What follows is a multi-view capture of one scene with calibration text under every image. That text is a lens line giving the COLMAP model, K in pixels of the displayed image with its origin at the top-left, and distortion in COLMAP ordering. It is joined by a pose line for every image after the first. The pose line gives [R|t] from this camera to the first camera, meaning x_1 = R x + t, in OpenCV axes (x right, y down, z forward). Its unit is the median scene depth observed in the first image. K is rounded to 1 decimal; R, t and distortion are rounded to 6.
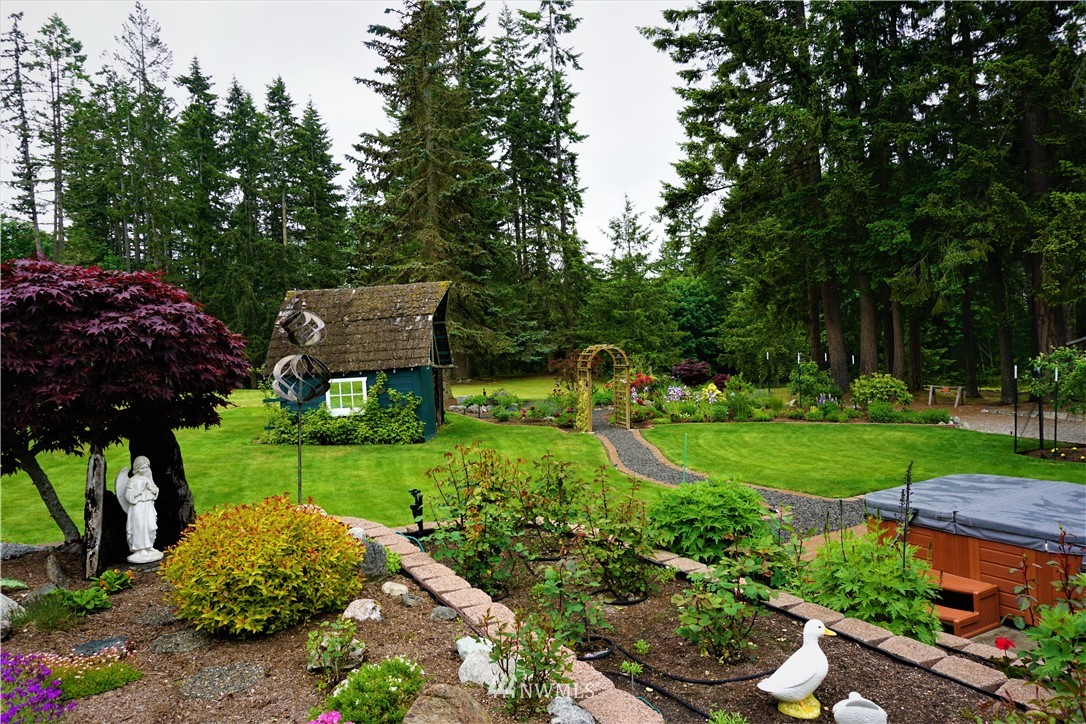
lens RADIAL K [[714.4, 0, 554.6], [0, 714.4, 355.5], [0, 0, 1]] dist [-0.044309, 0.025245]
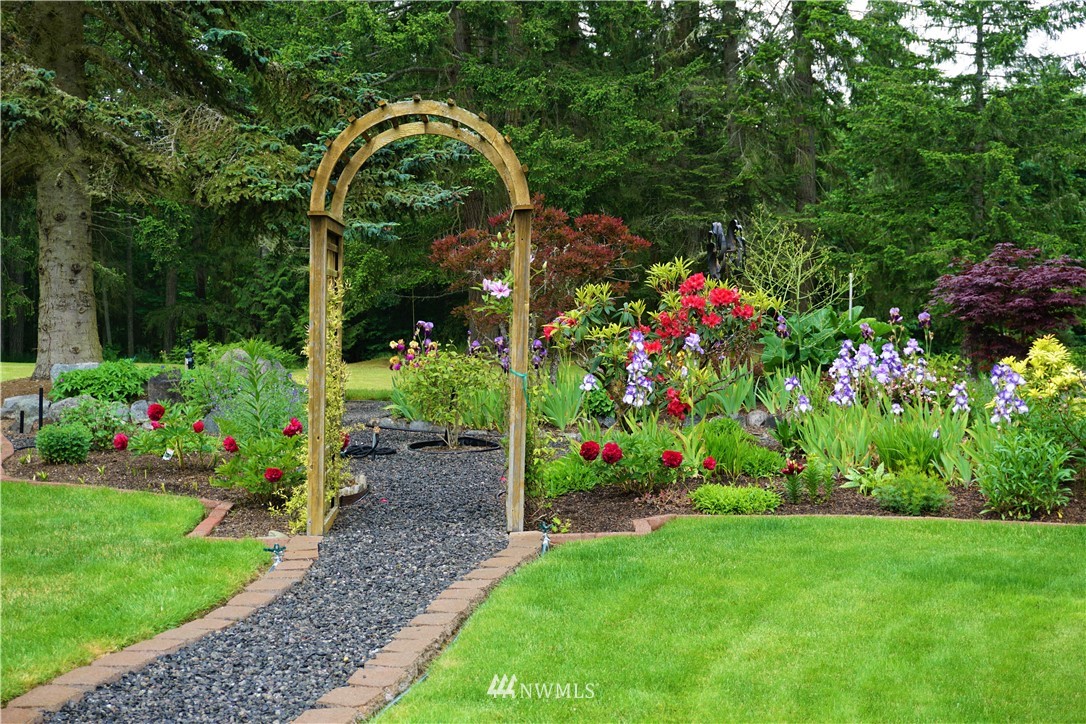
lens RADIAL K [[1752.5, 0, 539.5], [0, 1752.5, 367.6], [0, 0, 1]] dist [0.004421, 0.000000]
pose [[0.981306, 0.035496, -0.189151, 0.063480], [-0.029676, 0.998998, 0.033513, 0.013270], [0.190151, -0.027273, 0.981376, 0.166576]]
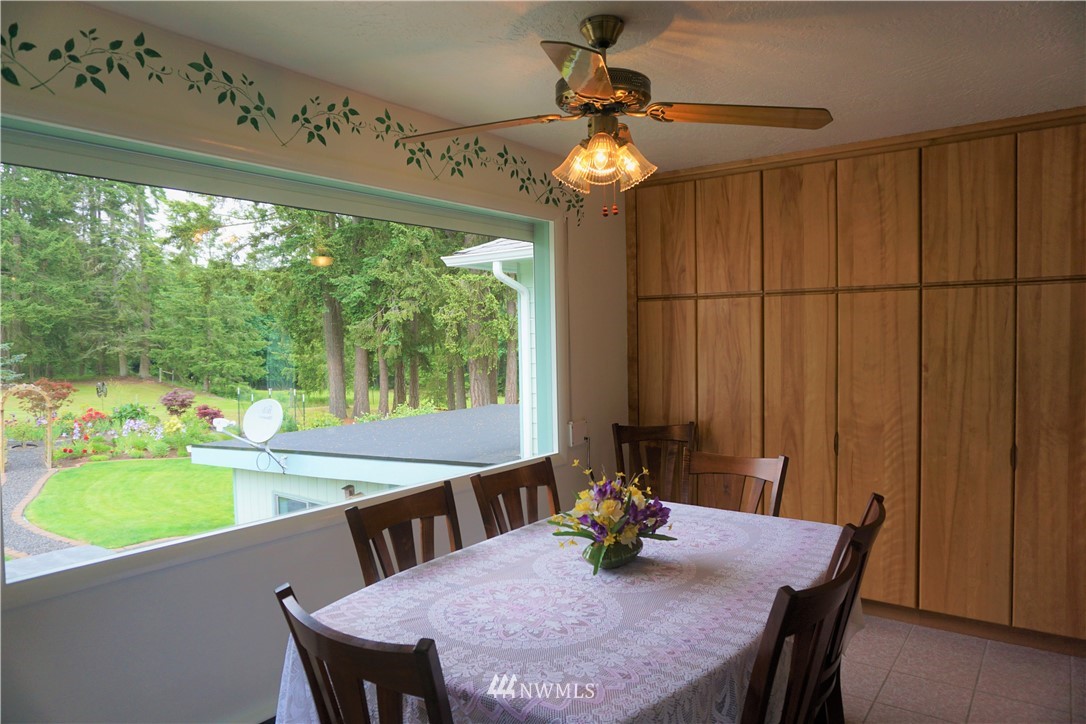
lens RADIAL K [[714.4, 0, 547.5], [0, 714.4, 362.0], [0, 0, 1]] dist [-0.044309, 0.025245]
pose [[0.897081, 0.028548, 0.440944, 0.095028], [-0.036864, 0.999267, 0.010303, -0.028450], [-0.440326, -0.025498, 0.897476, -0.077610]]
